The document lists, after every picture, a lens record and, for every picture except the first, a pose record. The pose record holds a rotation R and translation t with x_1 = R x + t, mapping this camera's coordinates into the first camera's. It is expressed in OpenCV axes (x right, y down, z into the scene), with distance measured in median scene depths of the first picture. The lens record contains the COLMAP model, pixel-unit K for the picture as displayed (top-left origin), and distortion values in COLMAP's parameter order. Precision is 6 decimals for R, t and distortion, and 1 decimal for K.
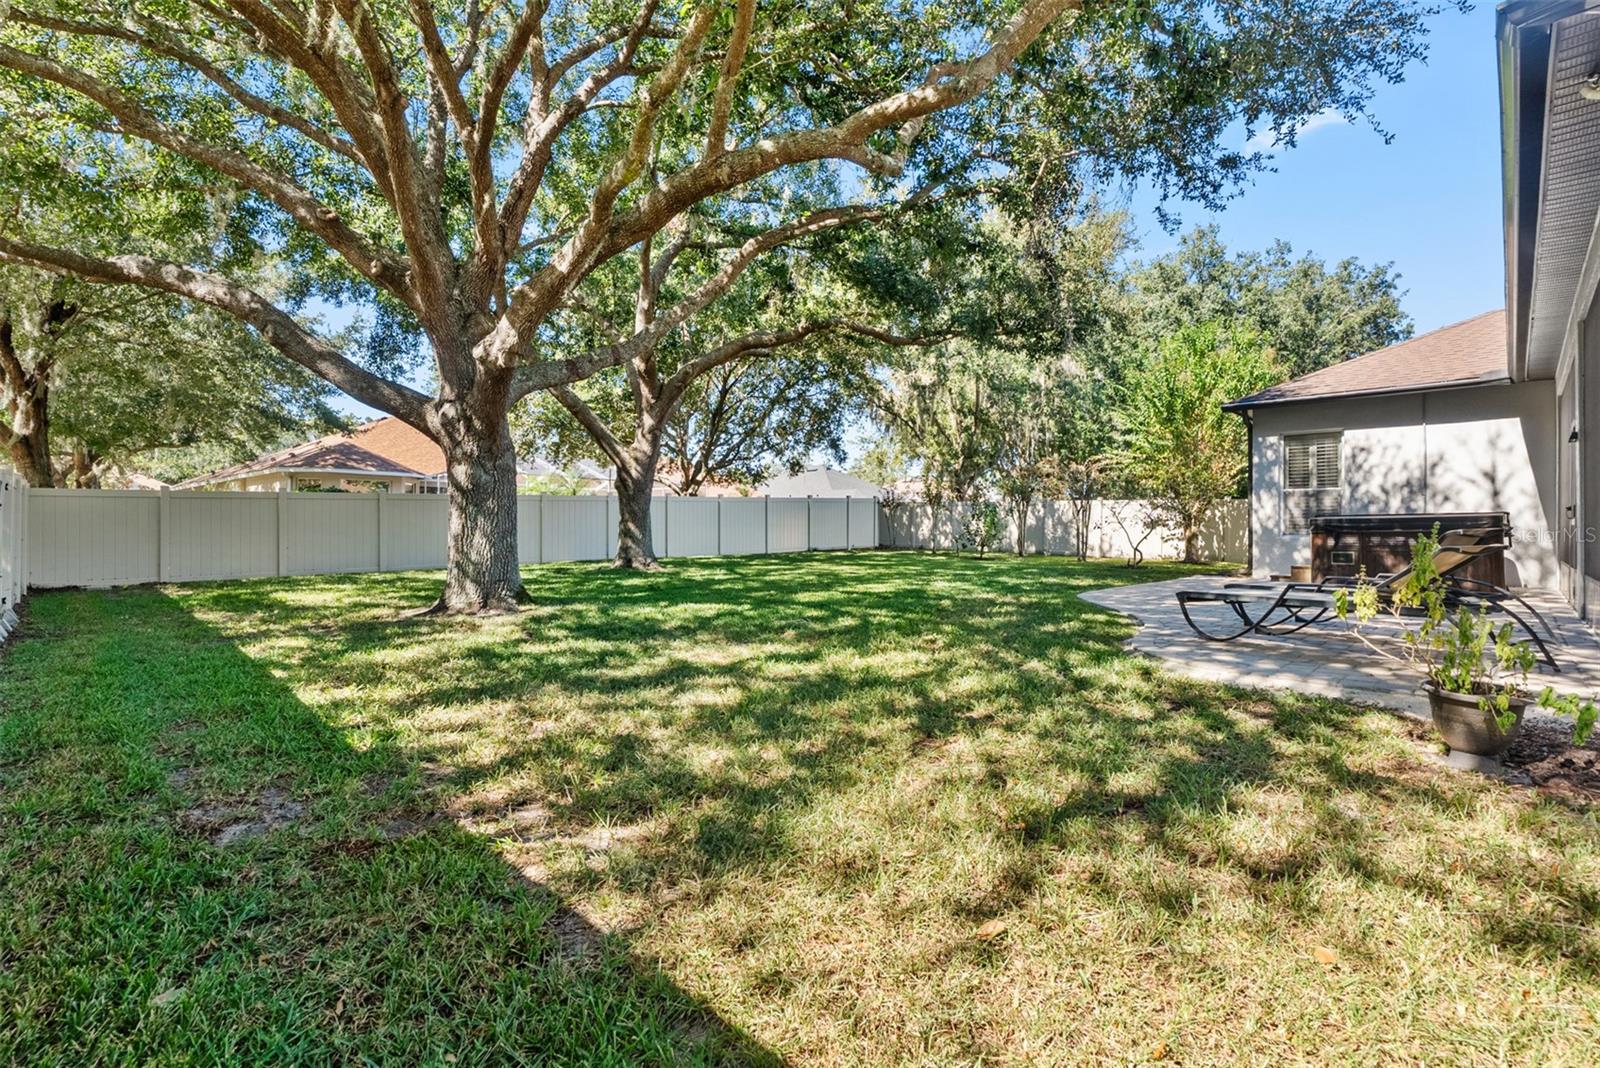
lens RADIAL K [[723.2, 0, 793.6], [0, 723.2, 531.9], [0, 0, 1]] dist [-0.003430, 0.000017]
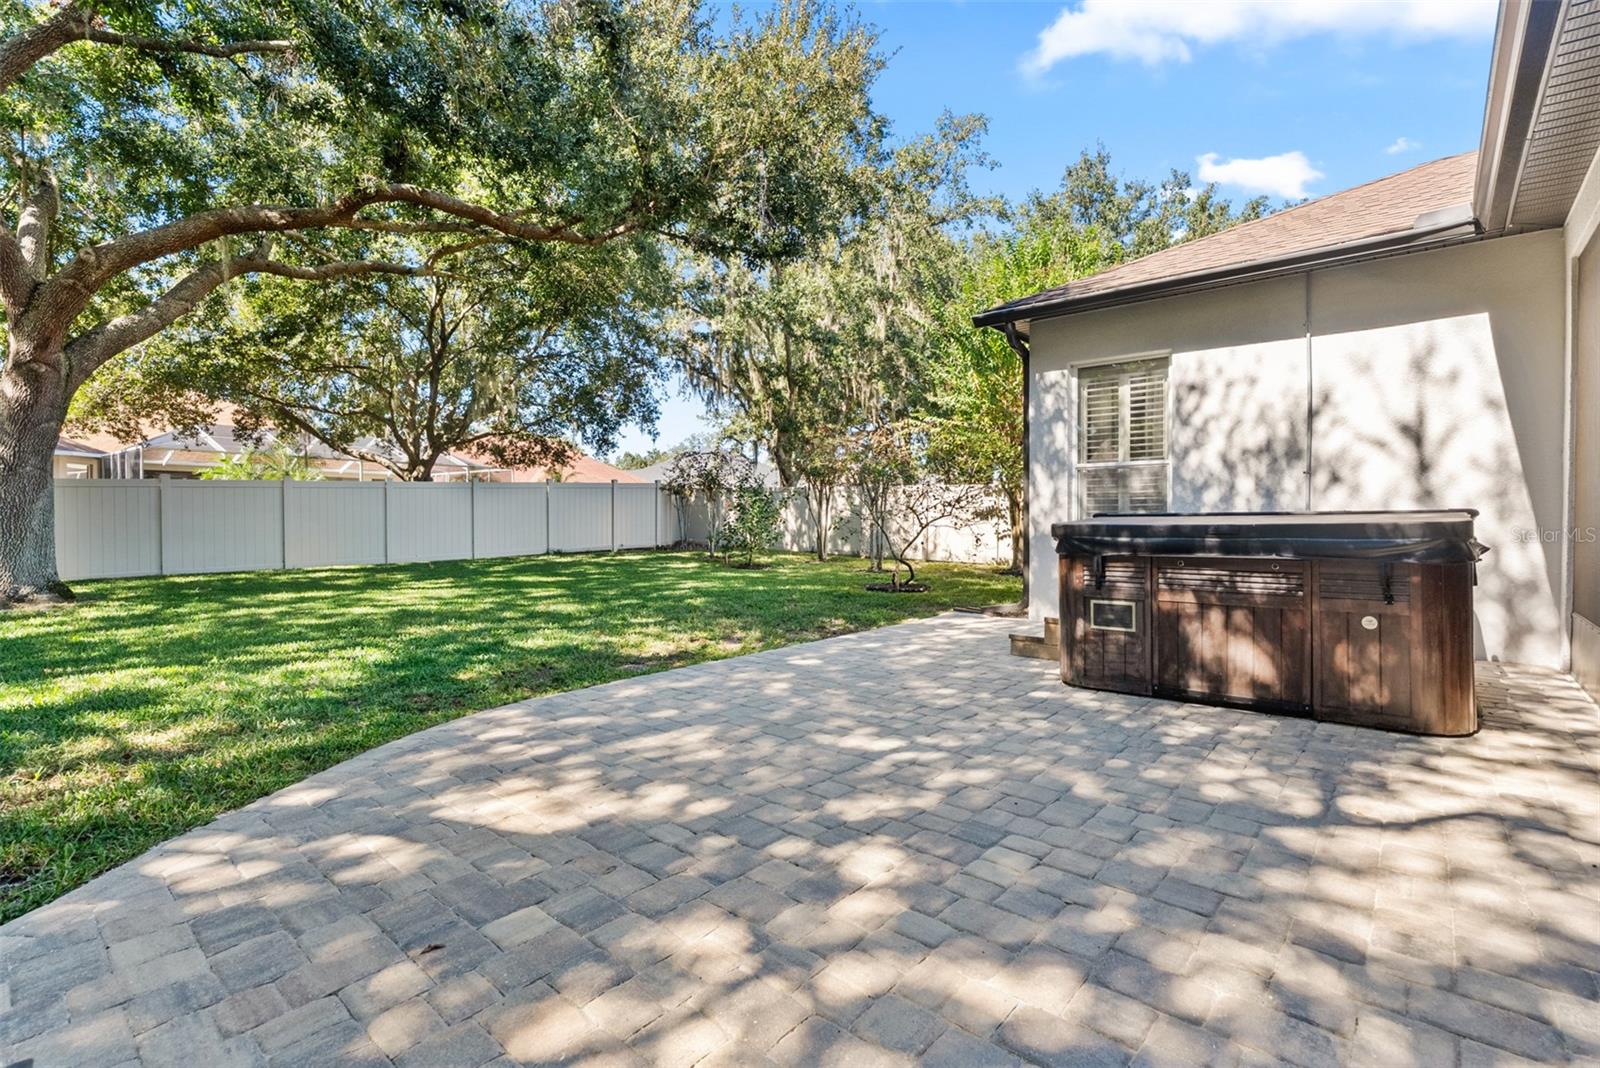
lens RADIAL K [[723.2, 0, 806.2], [0, 723.2, 530.1], [0, 0, 1]] dist [-0.003430, 0.000017]
pose [[0.997497, -0.004017, 0.070601, 0.460314], [0.002870, 0.999862, 0.016345, -0.016913], [-0.070657, -0.016101, 0.997371, 0.477609]]
